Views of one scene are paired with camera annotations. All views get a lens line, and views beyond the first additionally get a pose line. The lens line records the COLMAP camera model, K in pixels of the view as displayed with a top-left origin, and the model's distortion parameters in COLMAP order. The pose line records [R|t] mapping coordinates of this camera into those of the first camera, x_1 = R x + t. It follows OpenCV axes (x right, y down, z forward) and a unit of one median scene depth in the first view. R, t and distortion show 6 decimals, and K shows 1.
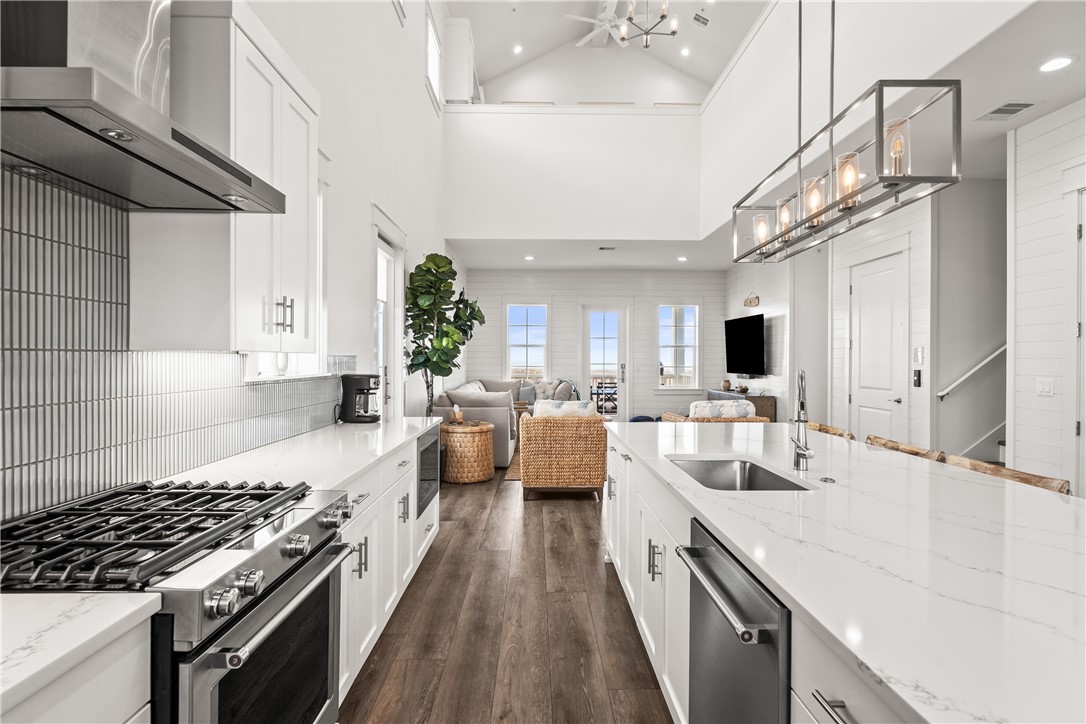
lens RADIAL K [[550.3, 0, 543.0], [0, 550.3, 362.0], [0, 0, 1]] dist [-0.043410, -0.000189]
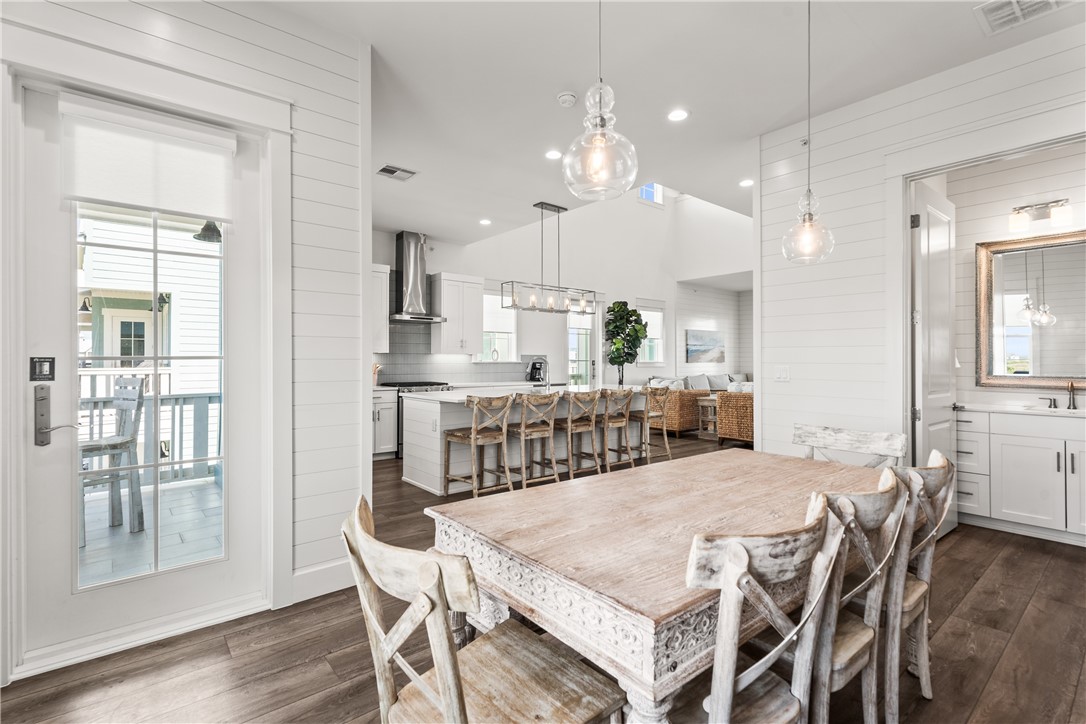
lens RADIAL K [[505.6, 0, 543.0], [0, 505.6, 362.0], [0, 0, 1]] dist [0.012776, 0.000123]
pose [[0.631963, -0.001894, -0.774996, 0.661076], [-0.001288, 0.999993, -0.003494, 0.012841], [0.774998, 0.003207, 0.631956, -0.207398]]
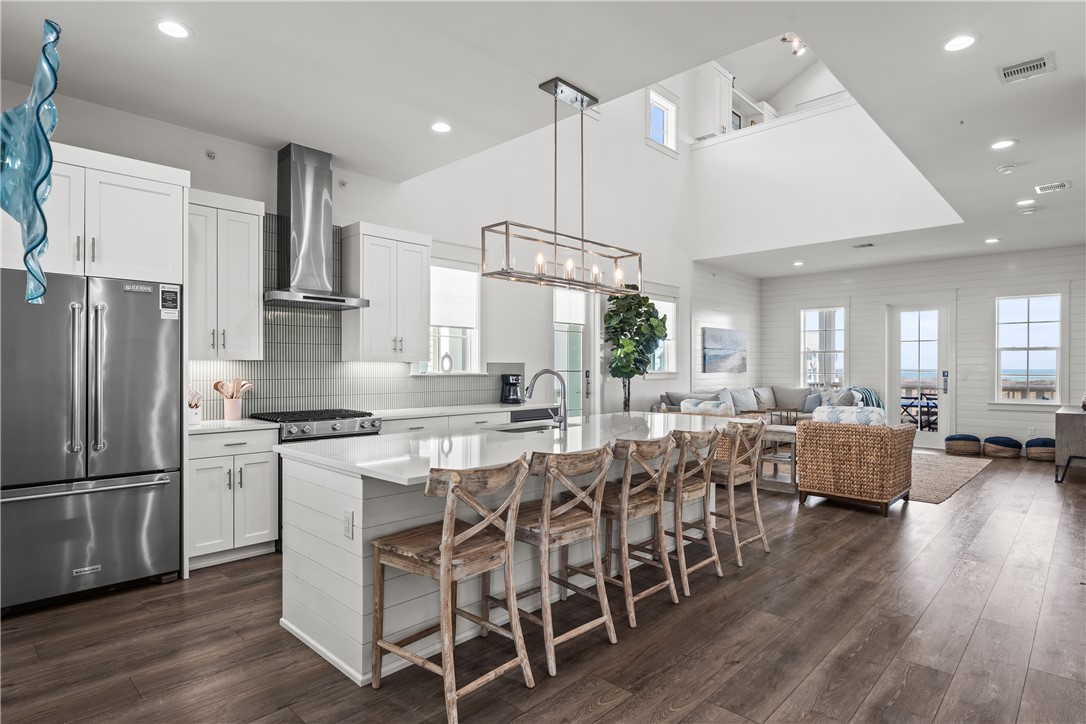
lens RADIAL K [[583.4, 0, 542.0], [0, 583.4, 369.7], [0, 0, 1]] dist [-0.002631, -0.001284]
pose [[0.715061, 0.002033, -0.699059, 0.417348], [-0.002590, 0.999997, 0.000260, 0.003642], [0.699057, 0.001625, 0.715064, -0.084316]]
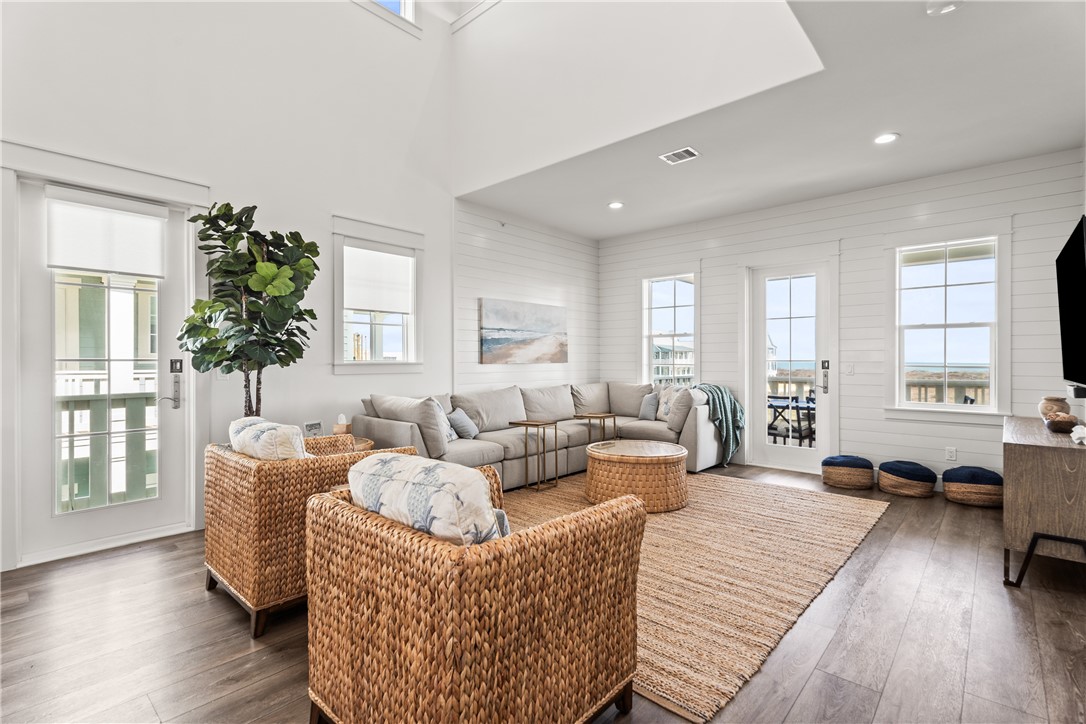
lens RADIAL K [[505.6, 0, 543.0], [0, 505.6, 362.0], [0, 0, 1]] dist [0.012776, 0.000123]
pose [[0.737018, 0.000601, -0.675872, 0.366274], [-0.000356, 1.000000, 0.000500, 0.006115], [0.675873, -0.000128, 0.737019, 0.524577]]
